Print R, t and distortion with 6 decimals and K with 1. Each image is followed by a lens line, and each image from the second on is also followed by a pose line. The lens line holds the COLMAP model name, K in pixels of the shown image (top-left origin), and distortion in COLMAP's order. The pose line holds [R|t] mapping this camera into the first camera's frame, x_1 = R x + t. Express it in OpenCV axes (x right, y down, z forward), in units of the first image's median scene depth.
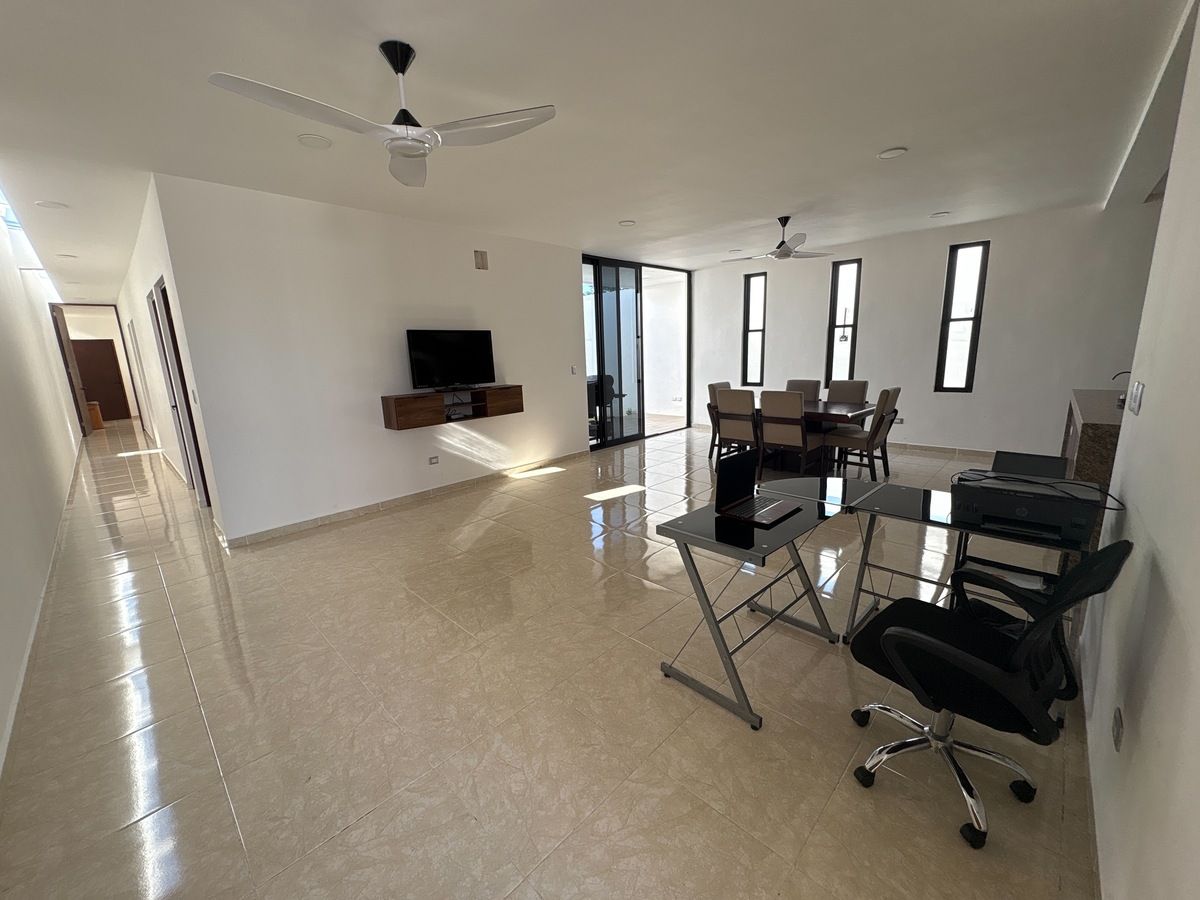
lens RADIAL K [[476.5, 0, 606.2], [0, 476.5, 446.9], [0, 0, 1]] dist [-0.001381, -0.000059]
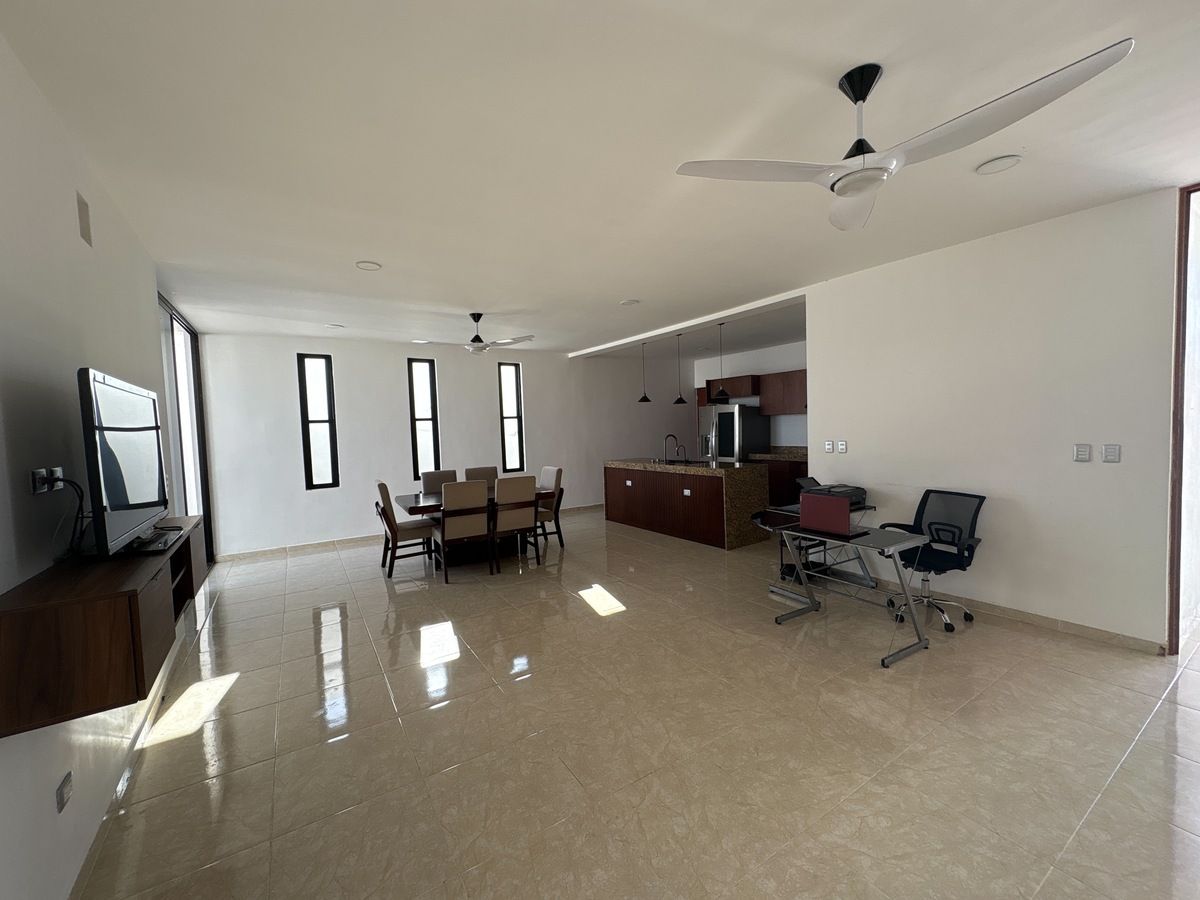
lens RADIAL K [[476.5, 0, 603.0], [0, 476.5, 450.7], [0, 0, 1]] dist [-0.001381, -0.000059]
pose [[0.216699, -0.025358, 0.975909, -0.382842], [0.227078, 0.973552, -0.025125, -0.065876], [-0.949461, 0.227052, 0.216727, 0.375944]]
